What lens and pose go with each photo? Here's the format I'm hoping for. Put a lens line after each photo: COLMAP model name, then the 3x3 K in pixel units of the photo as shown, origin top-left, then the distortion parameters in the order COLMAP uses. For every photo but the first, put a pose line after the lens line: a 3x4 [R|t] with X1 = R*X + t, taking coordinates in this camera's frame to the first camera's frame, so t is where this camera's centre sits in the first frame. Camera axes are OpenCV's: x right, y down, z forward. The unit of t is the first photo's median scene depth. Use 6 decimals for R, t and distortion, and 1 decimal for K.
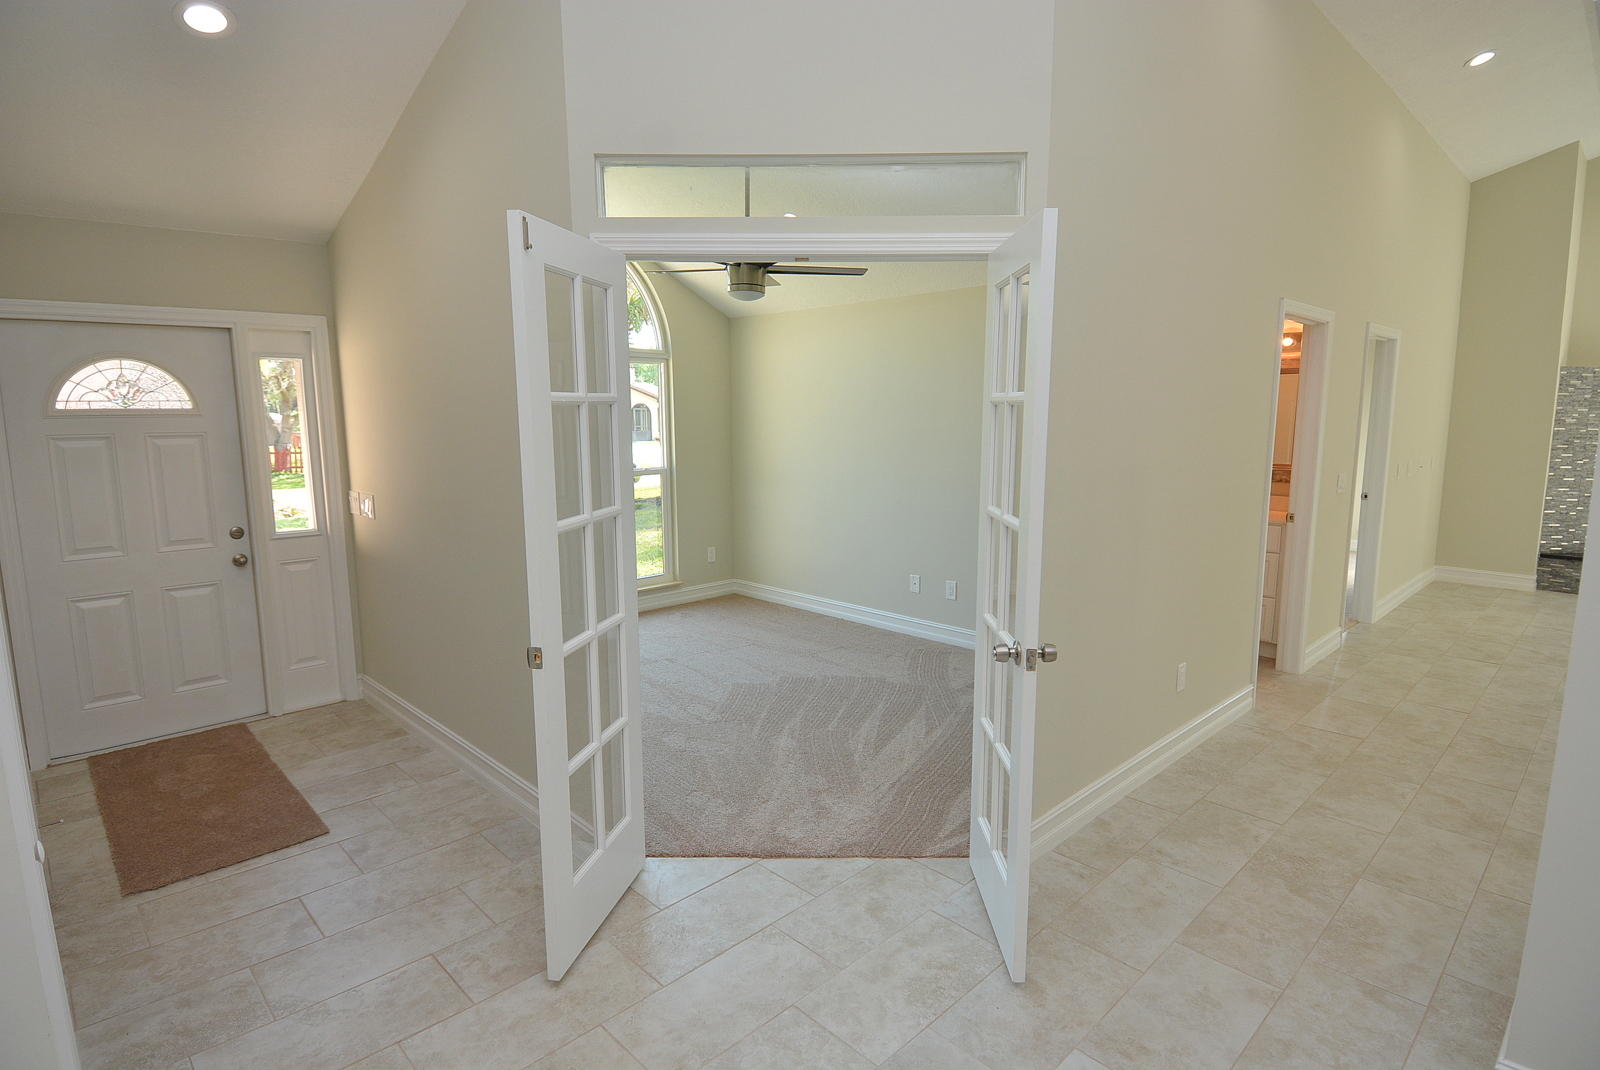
lens RADIAL K [[837.9, 0, 797.7], [0, 837.9, 542.3], [0, 0, 1]] dist [0.026447, -0.029614]
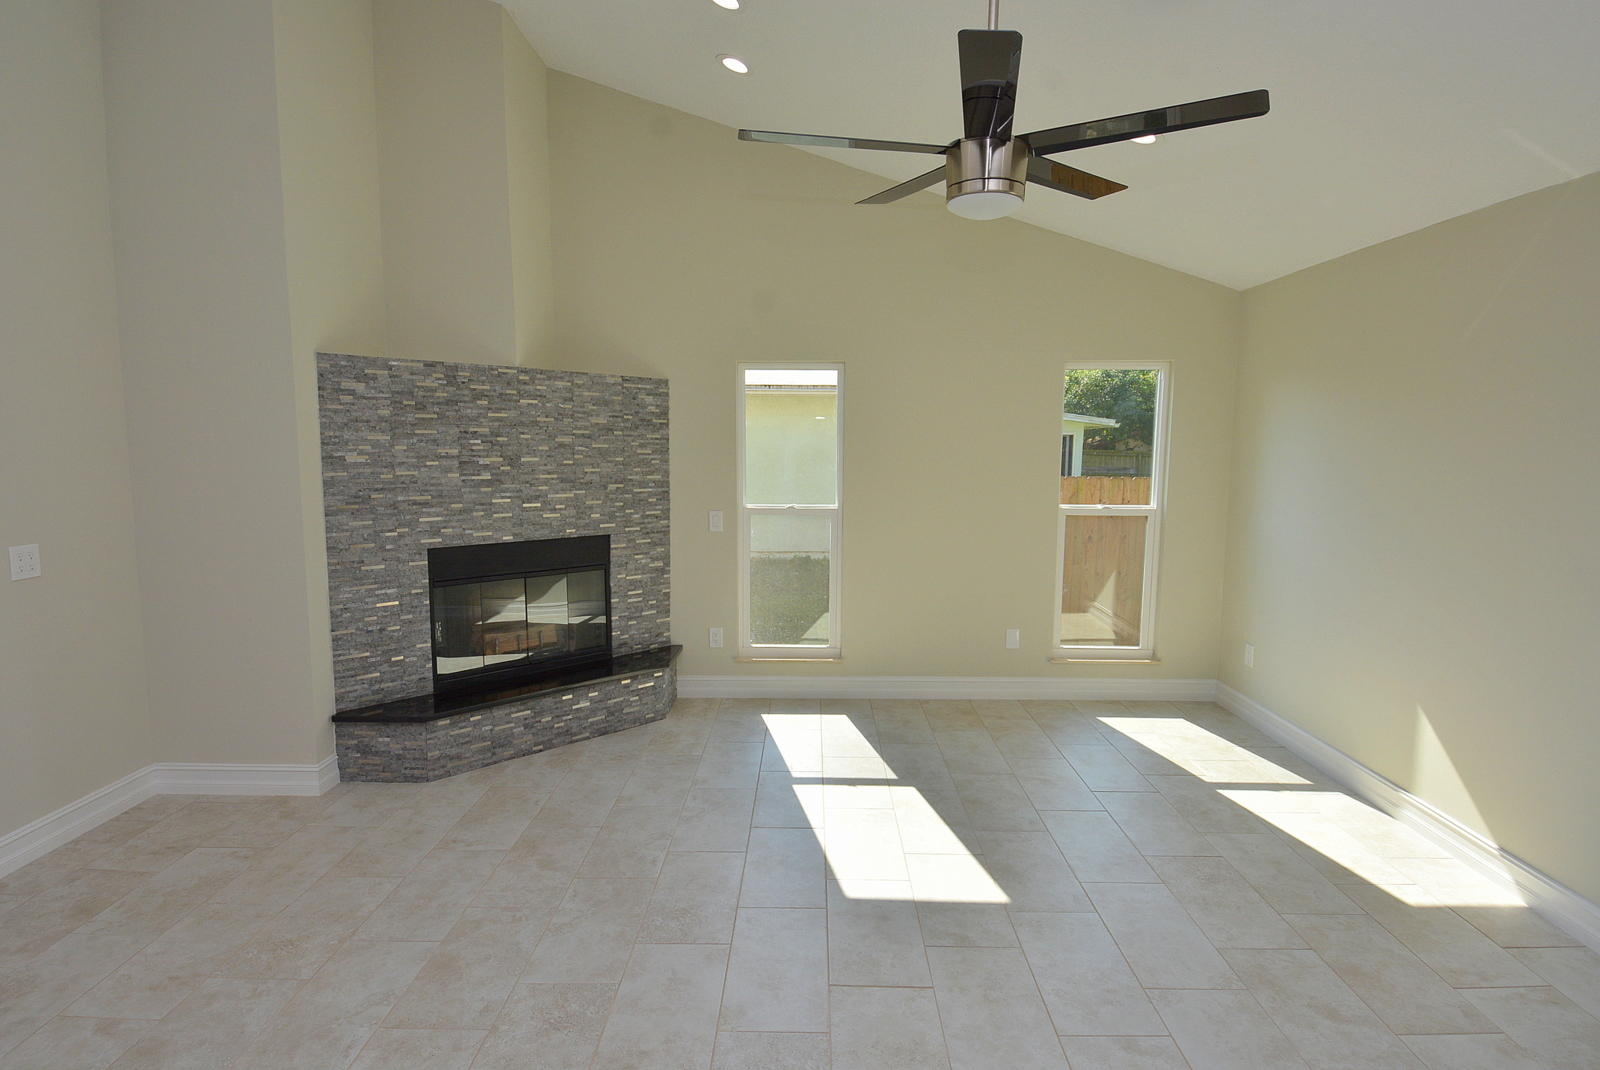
lens RADIAL K [[837.9, 0, 807.1], [0, 837.9, 532.4], [0, 0, 1]] dist [0.026447, -0.029614]
pose [[0.701719, -0.068123, 0.709190, 0.735646], [0.094912, 0.995484, 0.001712, -0.072160], [-0.706104, 0.066110, 0.705015, 0.427201]]
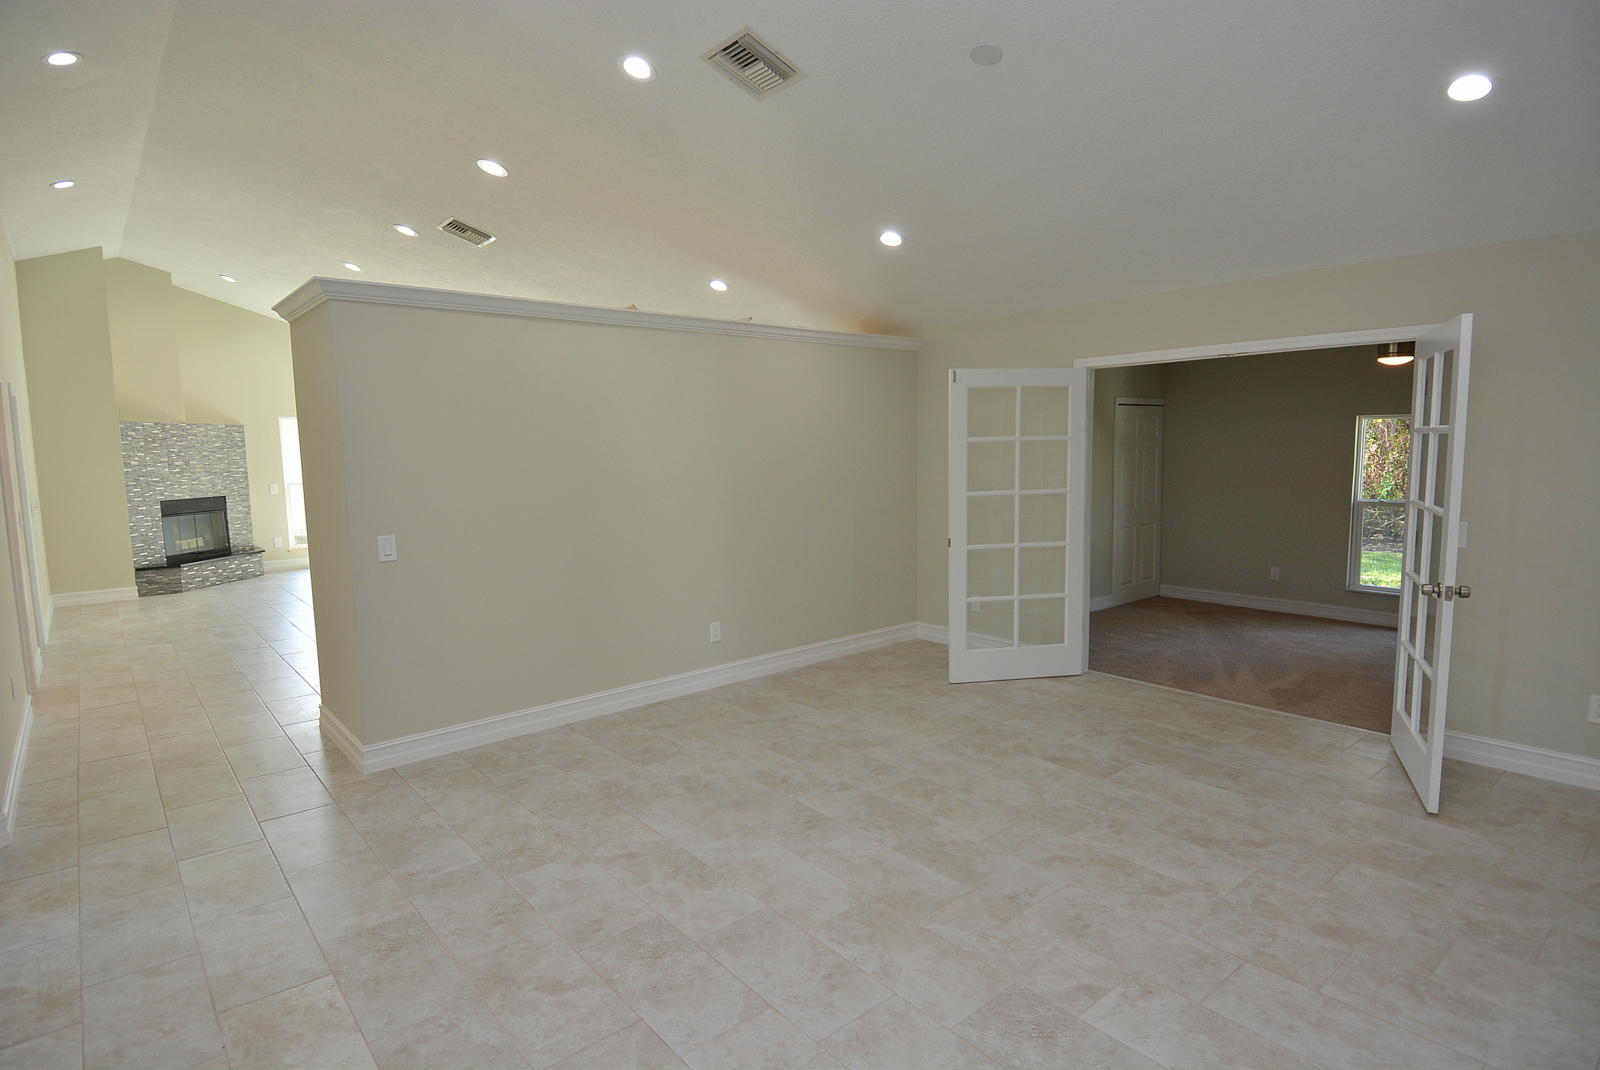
lens RADIAL K [[837.9, 0, 810.4], [0, 837.9, 526.0], [0, 0, 1]] dist [0.026447, -0.029614]
pose [[0.058027, -0.094256, 0.993855, -0.304049], [0.172193, 0.981557, 0.083036, 0.020485], [-0.983353, 0.166317, 0.073187, -0.094553]]
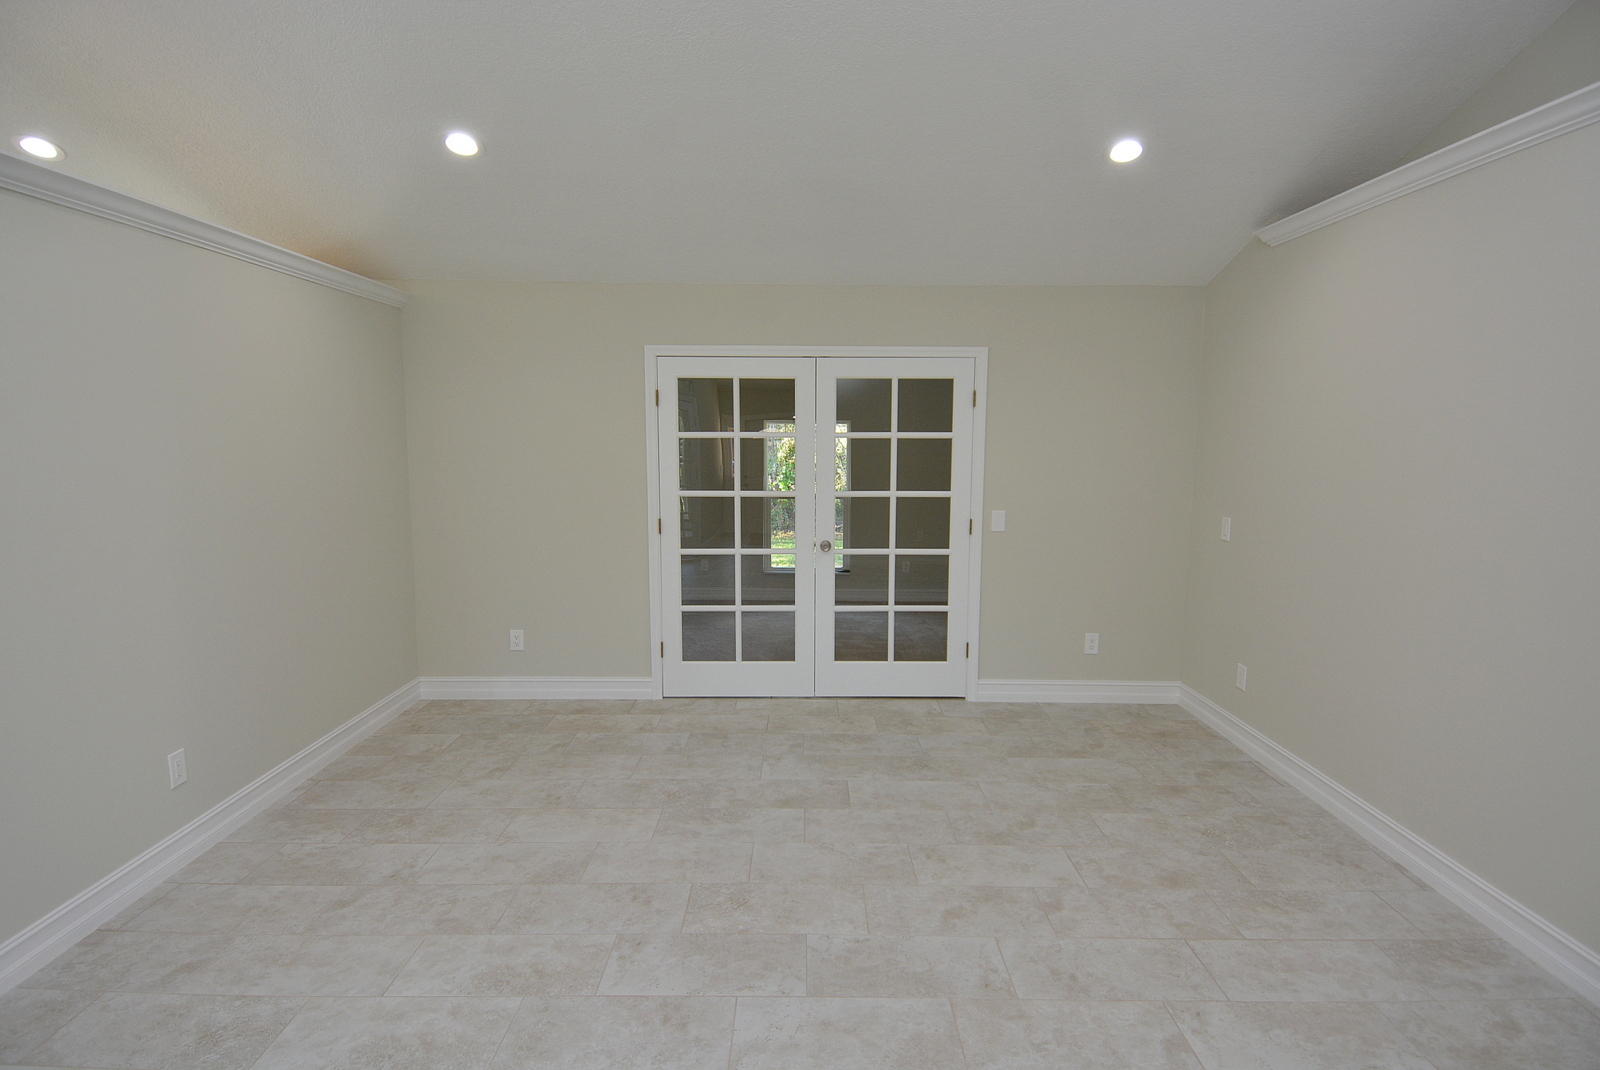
lens RADIAL K [[837.9, 0, 808.5], [0, 837.9, 537.1], [0, 0, 1]] dist [0.026447, -0.029614]
pose [[-0.727459, -0.085564, 0.680795, -0.092796], [0.103468, 0.967169, 0.232117, -0.015746], [-0.678305, 0.239296, -0.694723, 0.101113]]
